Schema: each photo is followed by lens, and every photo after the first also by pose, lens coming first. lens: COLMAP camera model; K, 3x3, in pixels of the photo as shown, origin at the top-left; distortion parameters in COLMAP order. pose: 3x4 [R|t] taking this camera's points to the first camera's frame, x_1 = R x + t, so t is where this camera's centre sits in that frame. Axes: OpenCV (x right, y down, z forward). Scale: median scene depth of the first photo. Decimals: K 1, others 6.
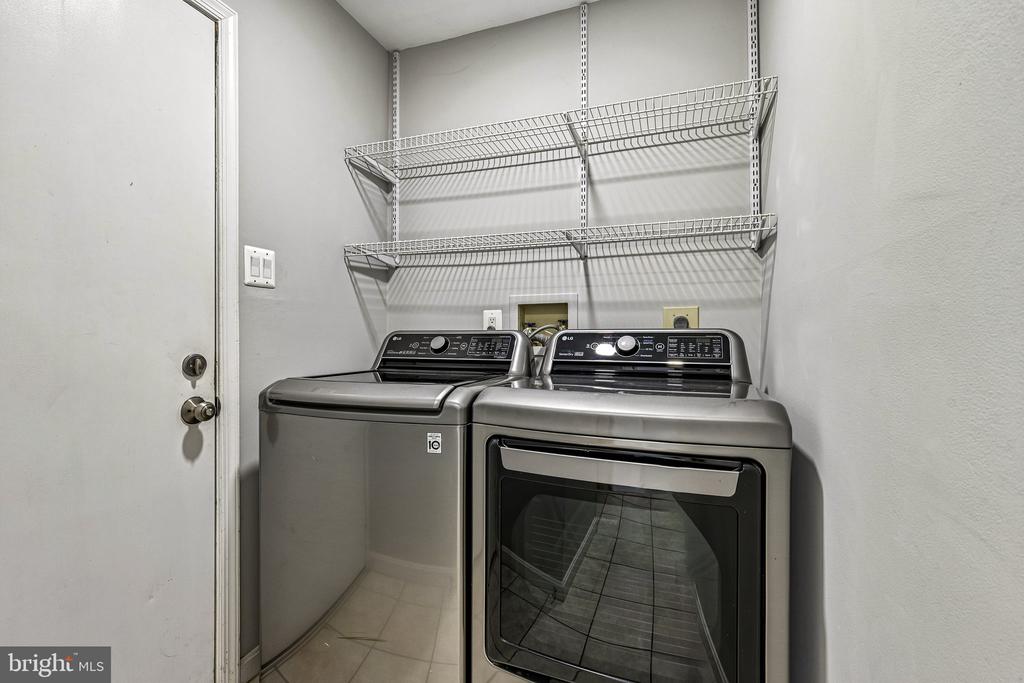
lens RADIAL K [[442.1, 0, 511.1], [0, 442.1, 339.2], [0, 0, 1]] dist [0.002426, -0.000008]
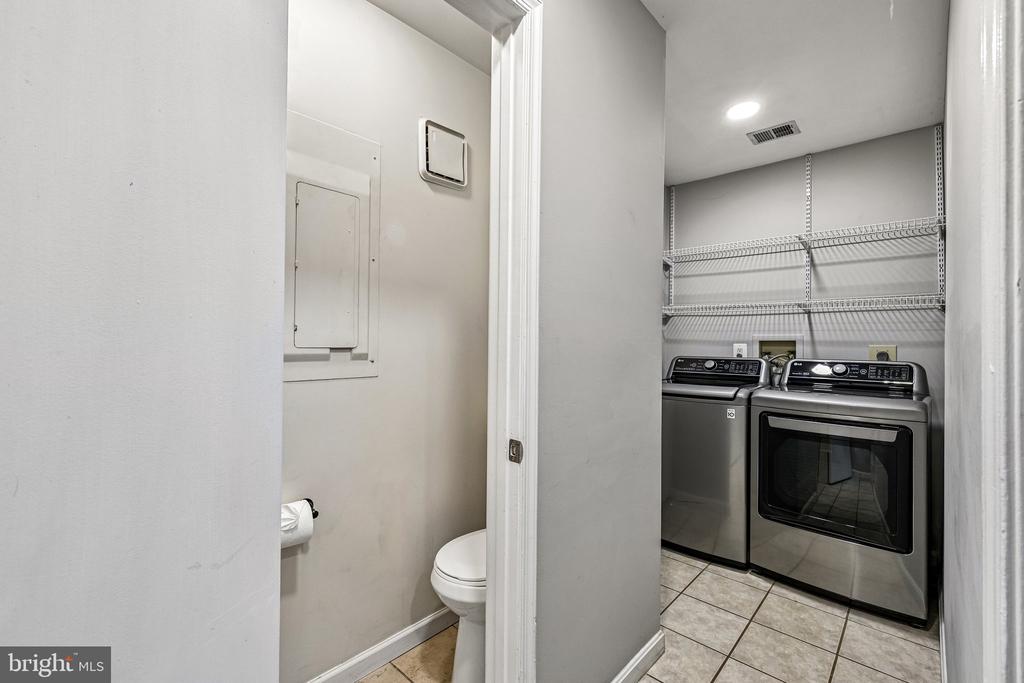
lens RADIAL K [[442.1, 0, 511.1], [0, 442.1, 339.2], [0, 0, 1]] dist [0.002426, -0.000008]
pose [[0.921665, 0.004844, -0.387957, -0.216225], [-0.011274, 0.999834, -0.014300, -0.058070], [0.387823, 0.017553, 0.921567, -0.943086]]
